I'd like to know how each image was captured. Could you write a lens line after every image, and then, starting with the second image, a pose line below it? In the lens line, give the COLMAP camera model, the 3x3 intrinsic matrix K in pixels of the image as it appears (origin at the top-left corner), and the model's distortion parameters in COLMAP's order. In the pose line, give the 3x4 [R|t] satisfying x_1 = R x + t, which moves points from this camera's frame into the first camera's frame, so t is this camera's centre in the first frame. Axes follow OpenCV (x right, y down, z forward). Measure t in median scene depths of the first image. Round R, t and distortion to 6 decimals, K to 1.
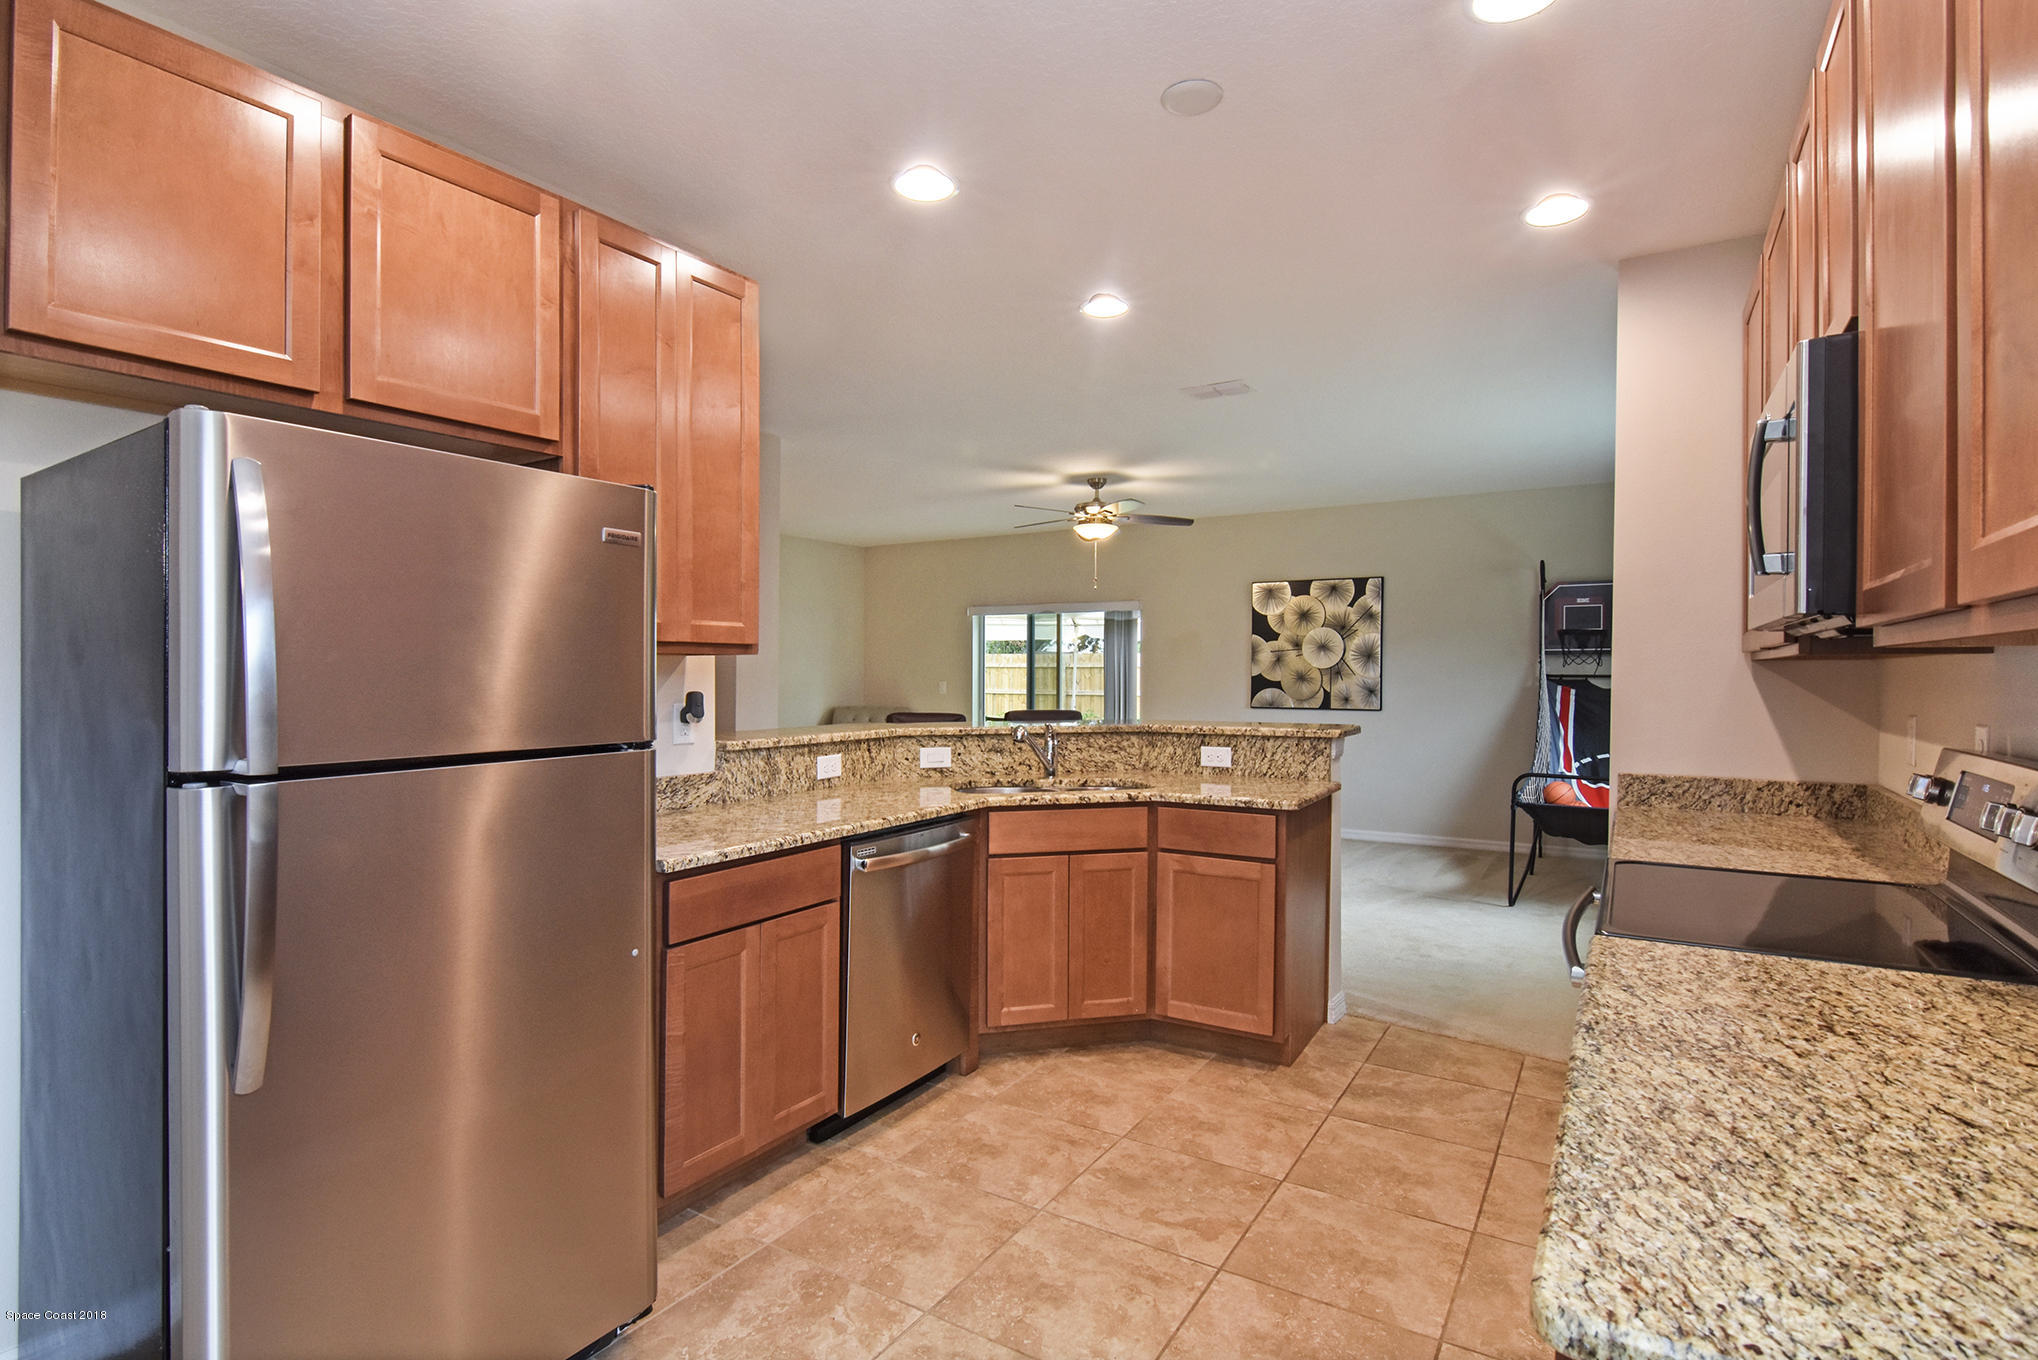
lens RADIAL K [[997.9, 0, 1020.1], [0, 997.9, 691.5], [0, 0, 1]] dist [0.002360, -0.013894]
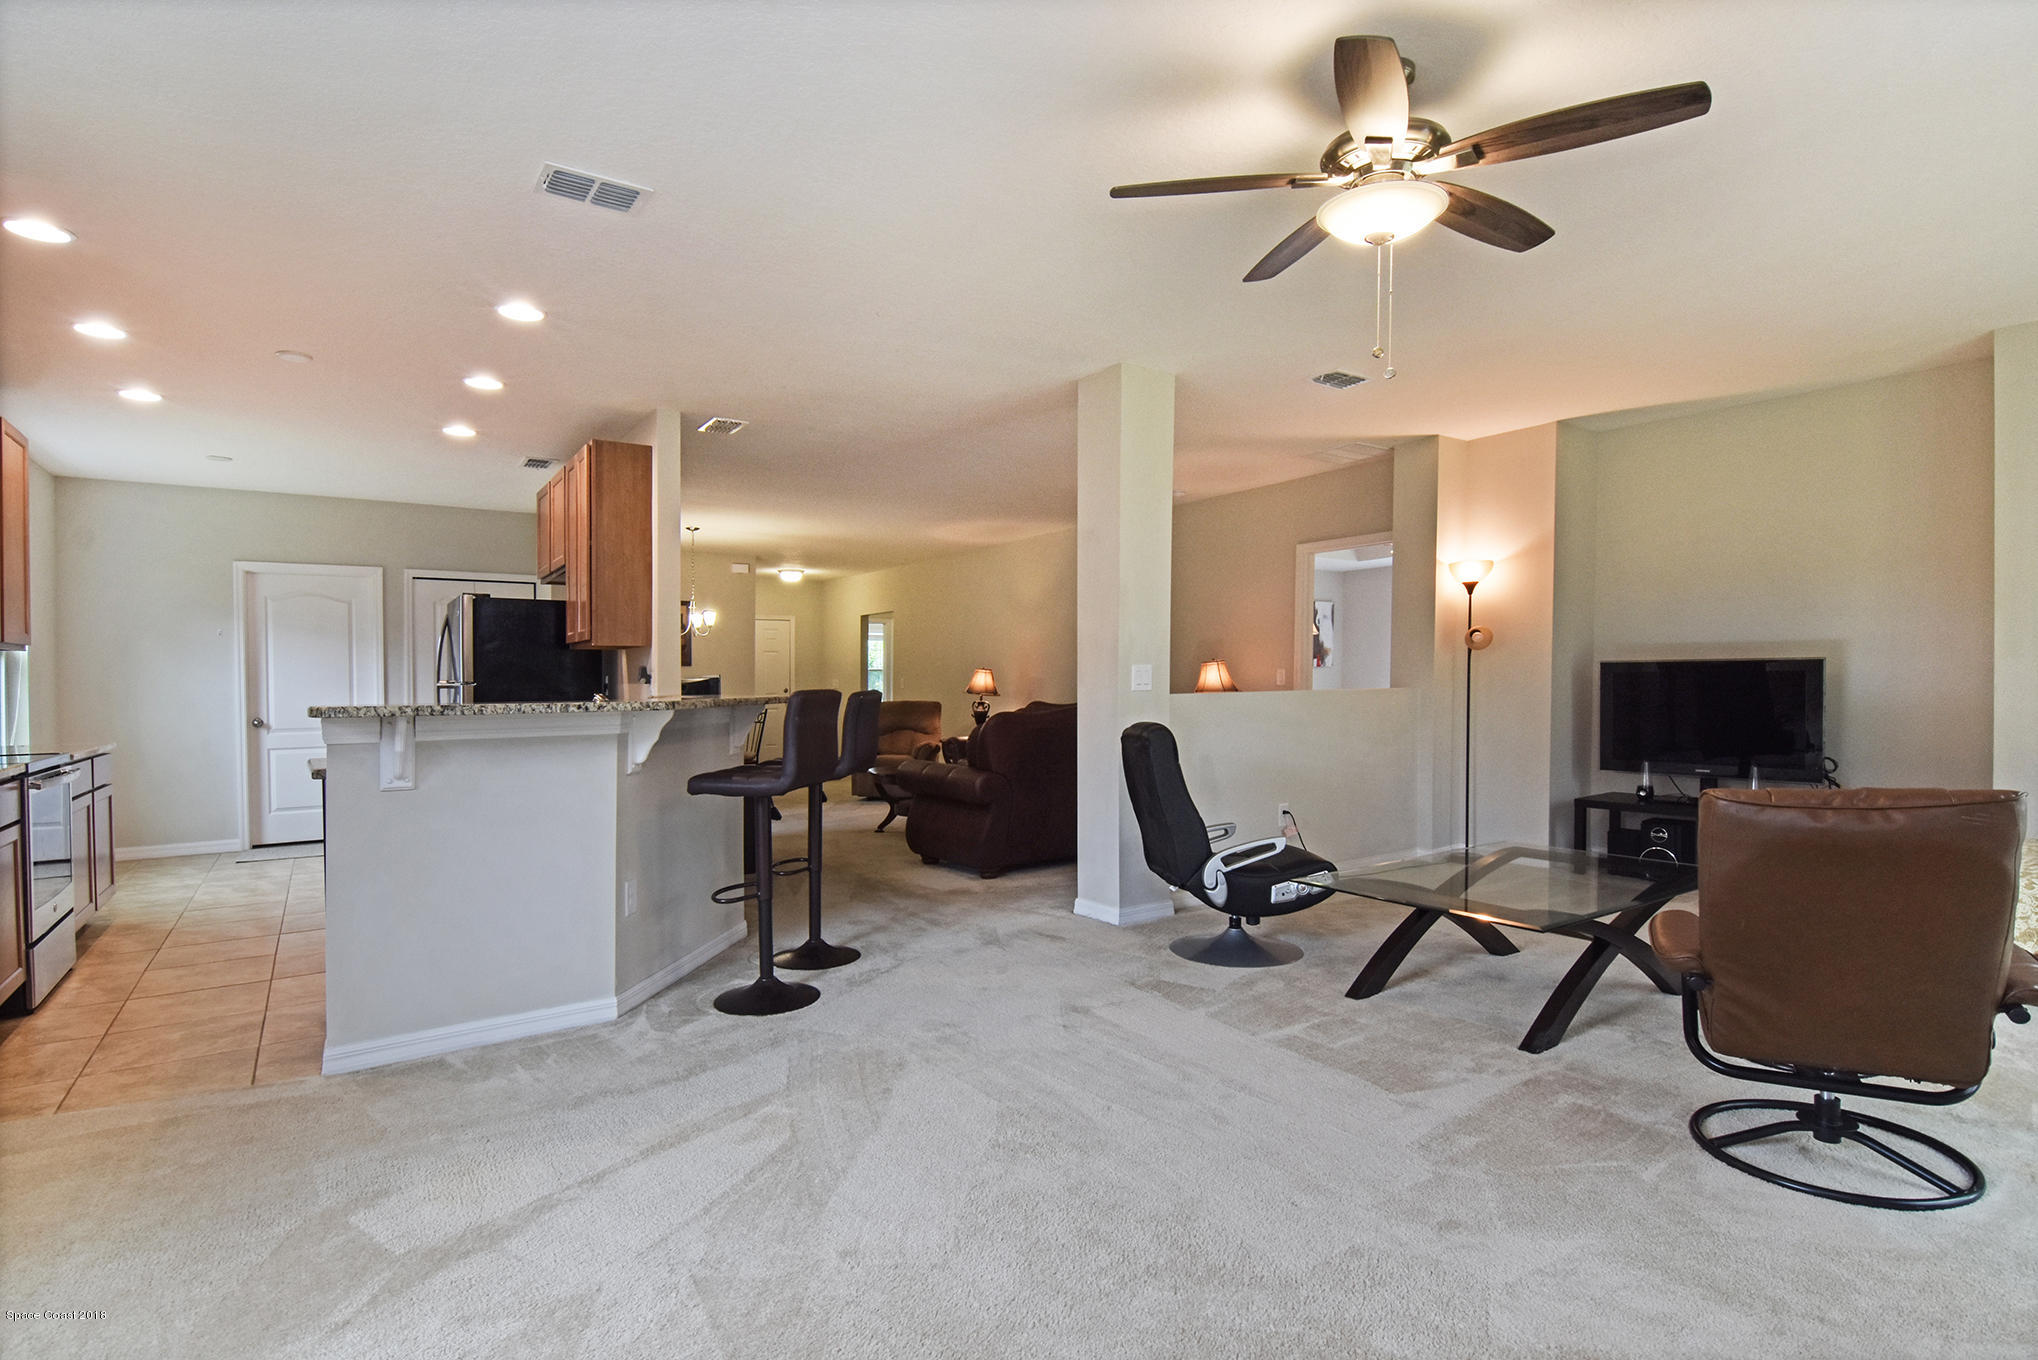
lens RADIAL K [[1031.8, 0, 994.7], [0, 1031.8, 710.2], [0, 0, 1]] dist [-0.000120, -0.015074]
pose [[-0.427684, 0.021728, -0.903667, 0.915153], [-0.009417, 0.999550, 0.028491, 0.016881], [0.903879, 0.020695, -0.427287, 2.027590]]
